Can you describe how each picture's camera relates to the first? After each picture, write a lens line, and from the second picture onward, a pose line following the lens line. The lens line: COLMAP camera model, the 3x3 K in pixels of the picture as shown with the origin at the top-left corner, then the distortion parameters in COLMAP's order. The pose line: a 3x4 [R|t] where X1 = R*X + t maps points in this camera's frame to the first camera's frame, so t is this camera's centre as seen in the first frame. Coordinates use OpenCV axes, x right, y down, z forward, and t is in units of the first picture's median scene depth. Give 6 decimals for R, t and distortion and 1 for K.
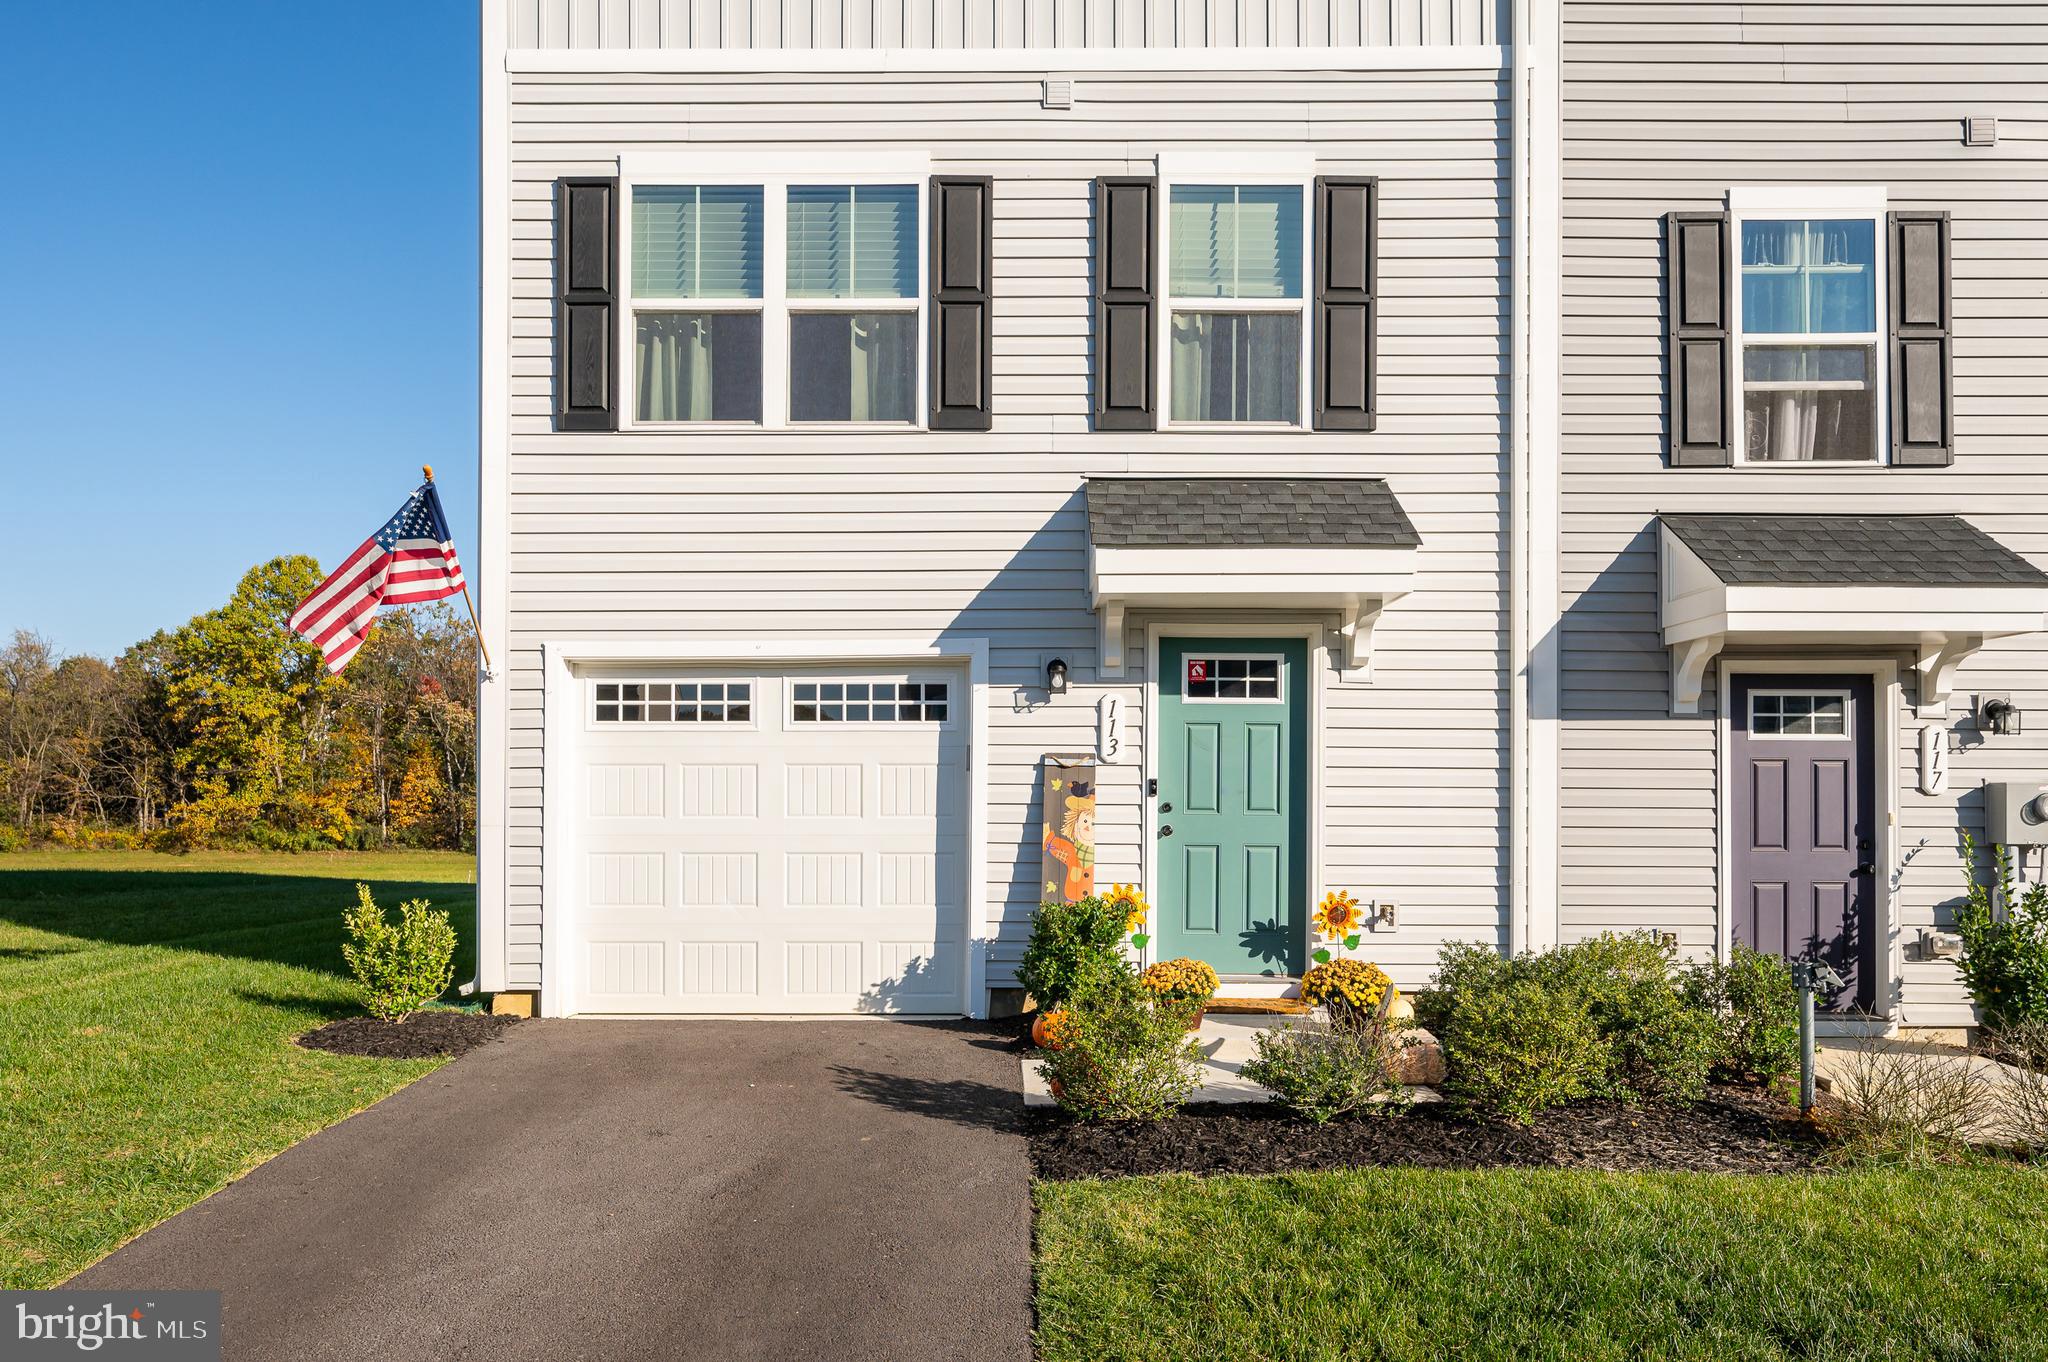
lens RADIAL K [[1350.3, 0, 1020.1], [0, 1350.3, 773.0], [0, 0, 1]] dist [-0.002242, -0.000442]
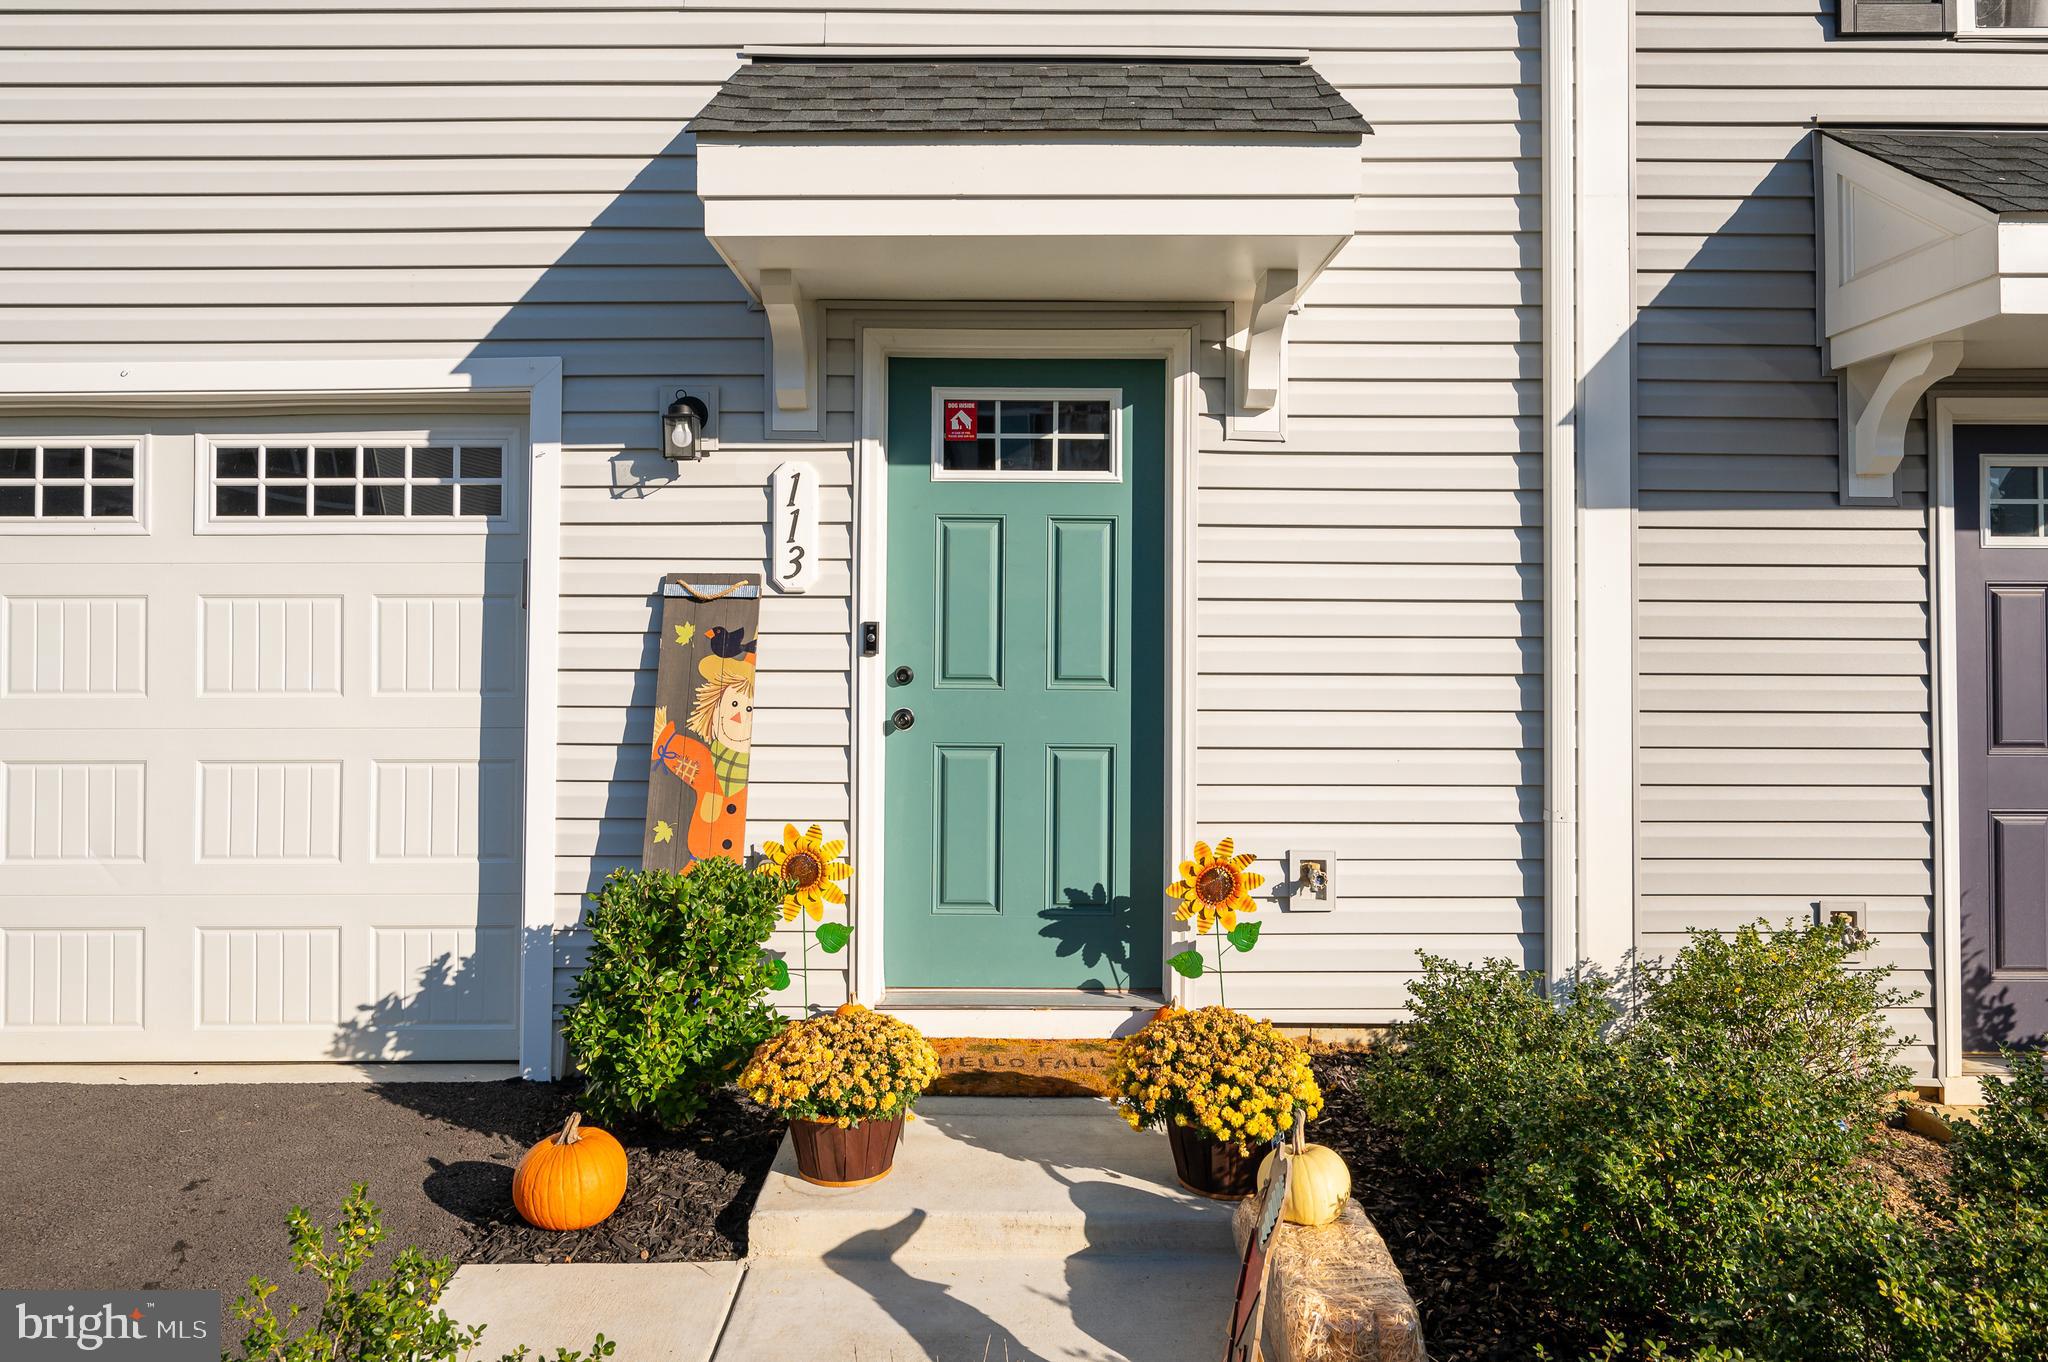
lens RADIAL K [[1335.7, 0, 1016.8], [0, 1335.7, 617.3], [0, 0, 1]] dist [-0.003684, 0.002441]
pose [[0.999903, -0.001895, 0.013808, 0.147214], [0.001925, 0.999996, -0.002166, 0.003642], [-0.013804, 0.002192, 0.999902, 0.473454]]
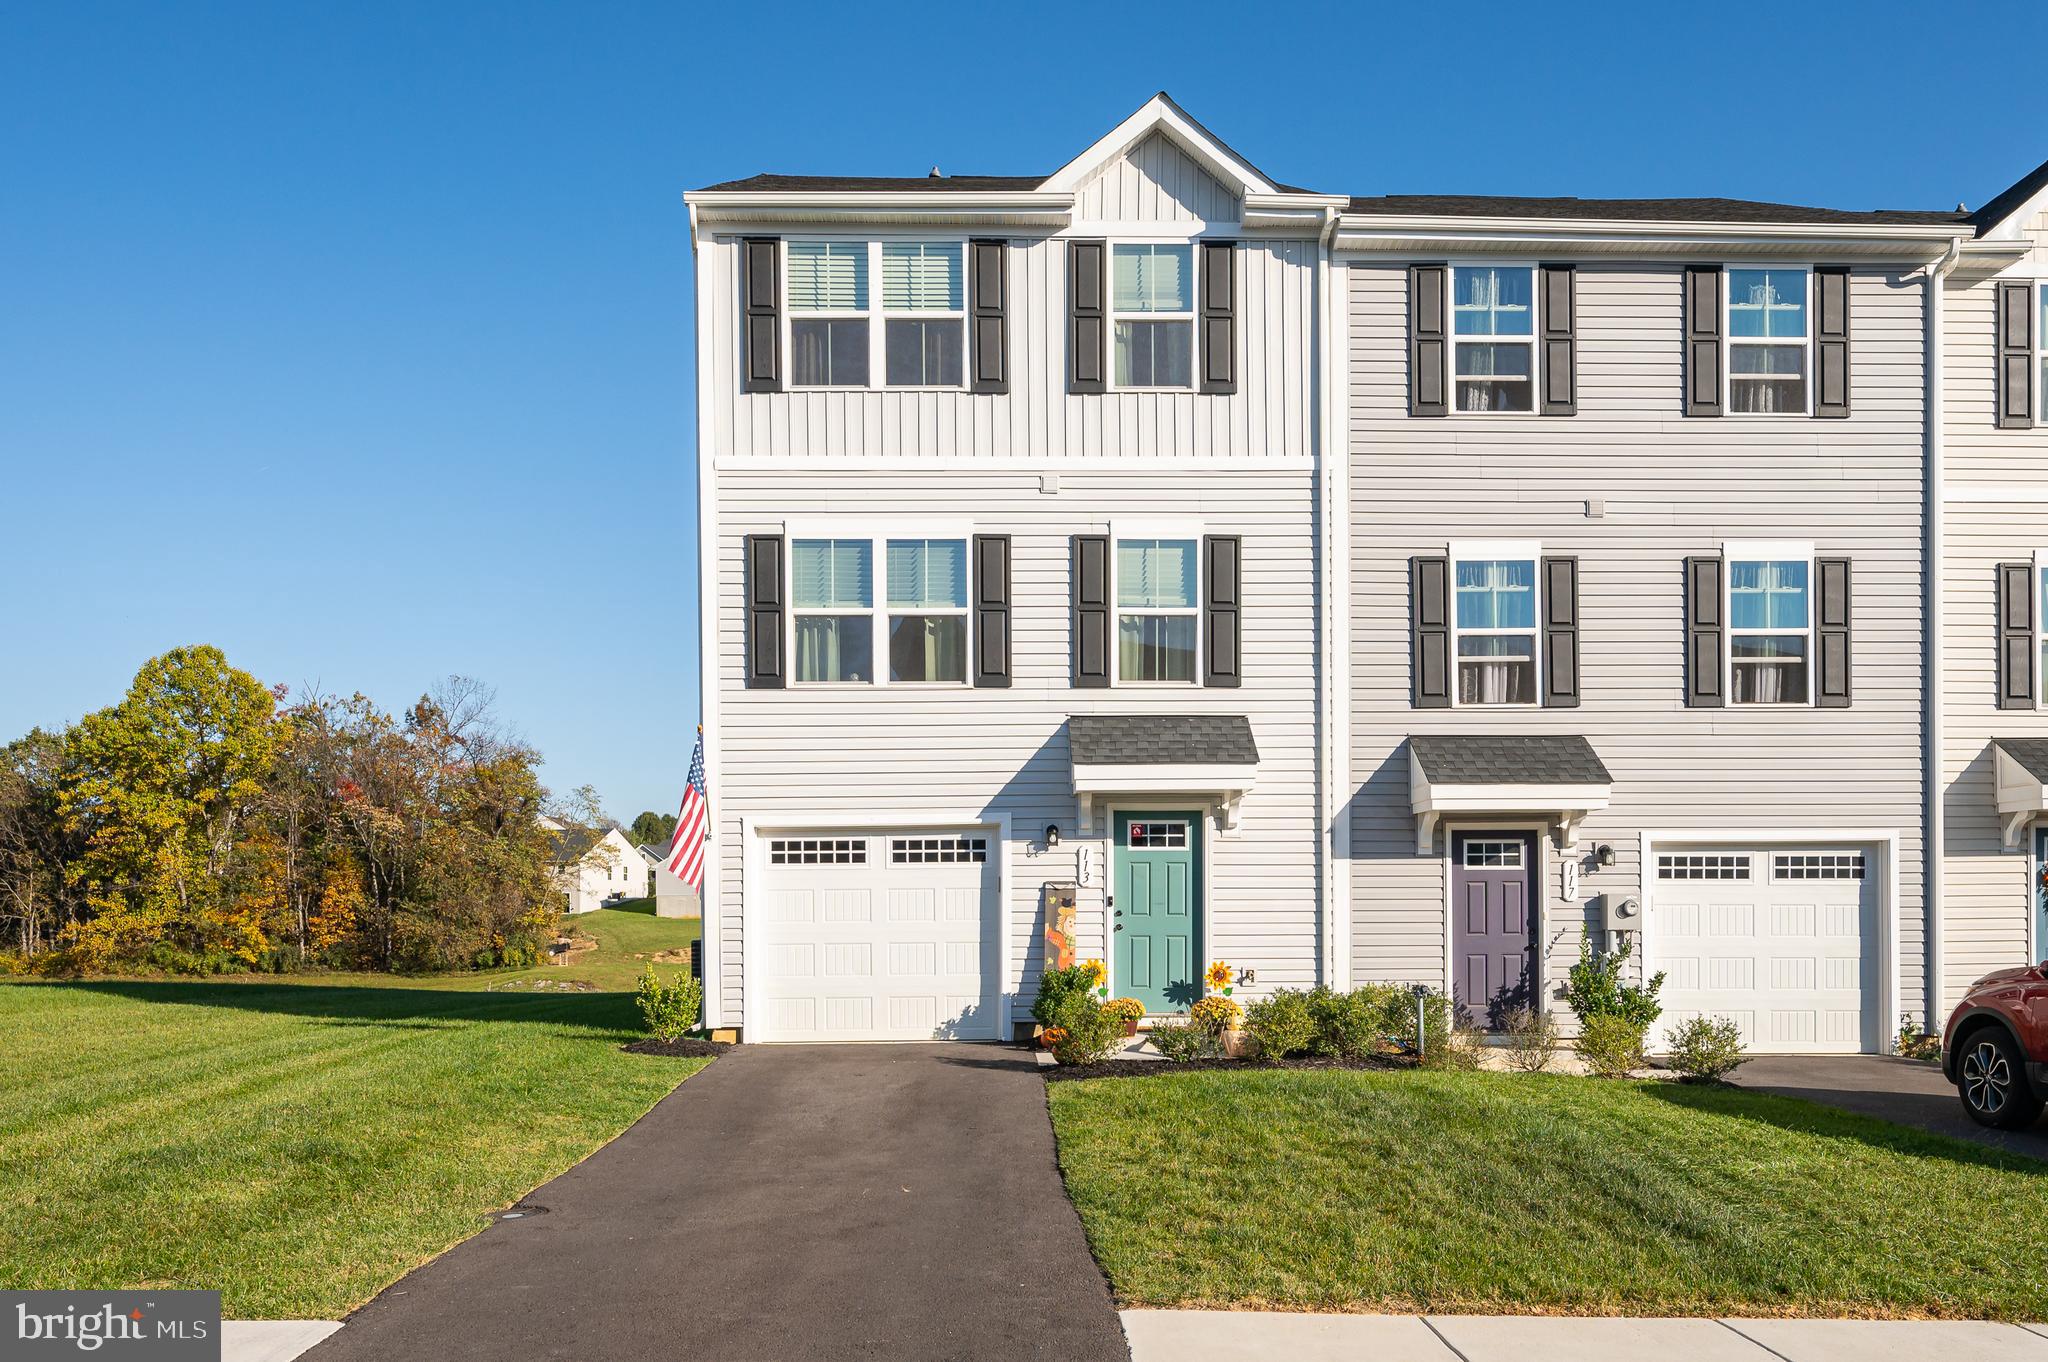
lens RADIAL K [[1497.6, 0, 1058.4], [0, 1497.6, 866.1], [0, 0, 1]] dist [-0.008296, 0.002619]
pose [[0.999347, -0.008363, 0.035157, -0.030529], [0.008698, 0.999918, -0.009383, -0.015983], [-0.035075, 0.009683, 0.999338, -0.845775]]
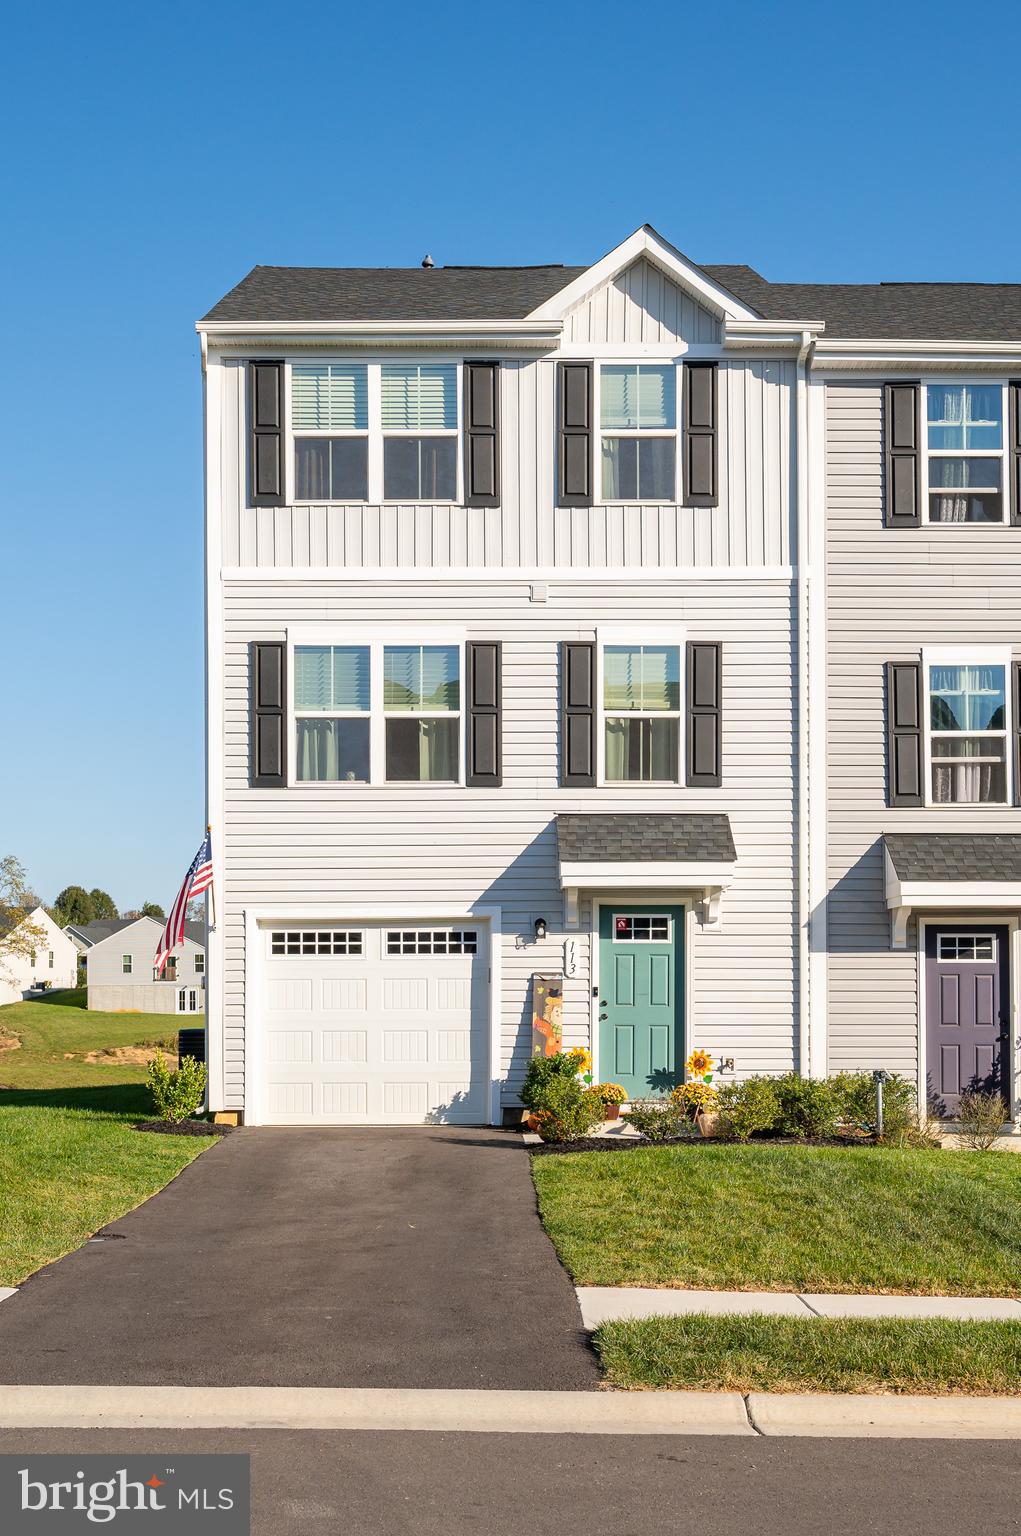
lens RADIAL K [[1769.4, 0, 516.3], [0, 1769.4, 903.8], [0, 0, 1]] dist [-0.010600, -0.002001]
pose [[0.999930, -0.003950, 0.011193, -0.029074], [0.004364, 0.999300, -0.037153, -0.018269], [-0.011039, 0.037199, 0.999247, -1.277910]]
